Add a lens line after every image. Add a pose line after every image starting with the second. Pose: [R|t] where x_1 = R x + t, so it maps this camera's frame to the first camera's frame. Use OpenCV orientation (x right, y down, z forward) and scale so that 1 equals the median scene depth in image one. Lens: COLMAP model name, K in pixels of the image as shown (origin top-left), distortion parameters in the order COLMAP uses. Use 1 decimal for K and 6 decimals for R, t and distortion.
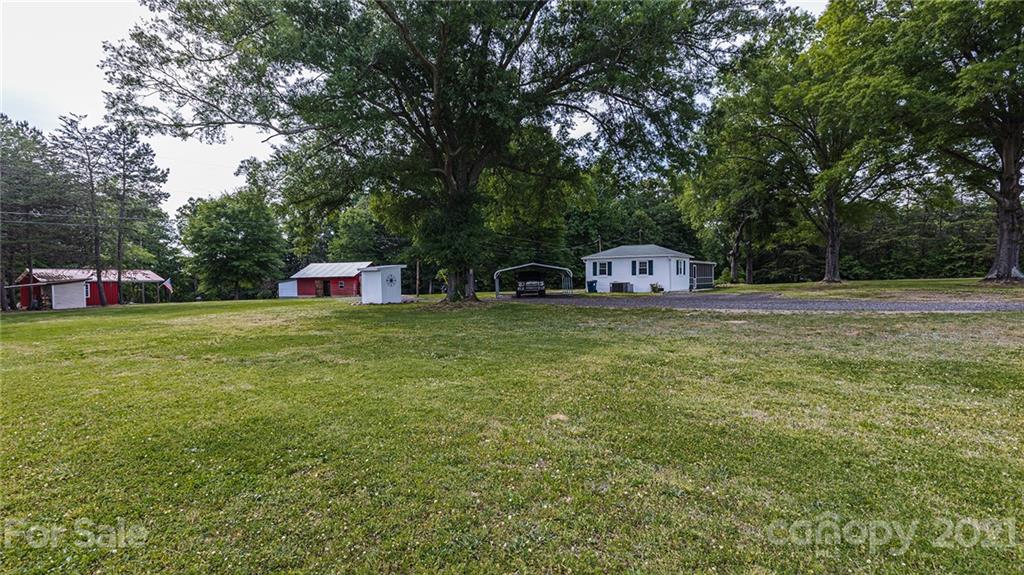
lens RADIAL K [[452.5, 0, 508.0], [0, 452.5, 287.2], [0, 0, 1]] dist [0.009479, -0.000465]
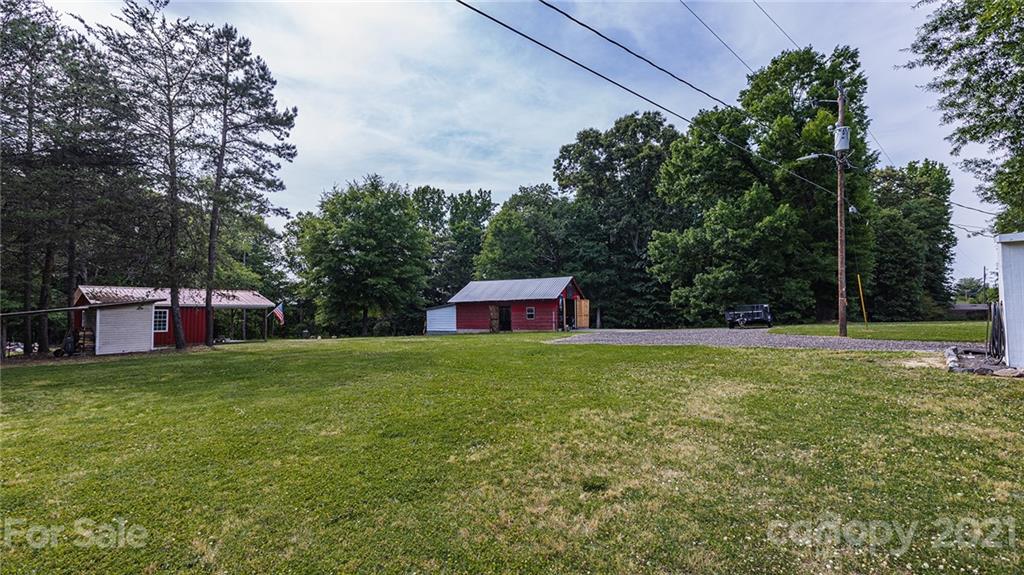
lens RADIAL K [[452.5, 0, 508.0], [0, 452.5, 287.2], [0, 0, 1]] dist [0.009479, -0.000465]
pose [[0.988484, -0.010449, -0.150962, -0.301218], [-0.000444, 0.997409, -0.071942, 0.004637], [0.151323, 0.071181, 0.985918, 0.378798]]
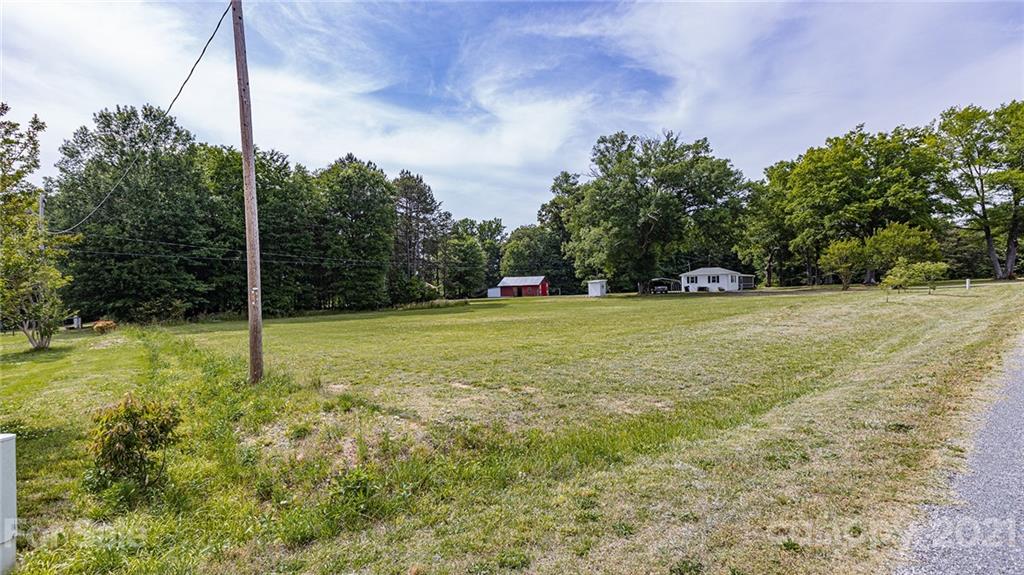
lens RADIAL K [[452.5, 0, 508.0], [0, 452.5, 287.2], [0, 0, 1]] dist [0.009479, -0.000465]
pose [[0.993232, -0.010148, -0.115700, -0.247011], [0.008437, 0.999848, -0.015265, 0.009921], [0.115838, 0.014185, 0.993167, -0.724278]]
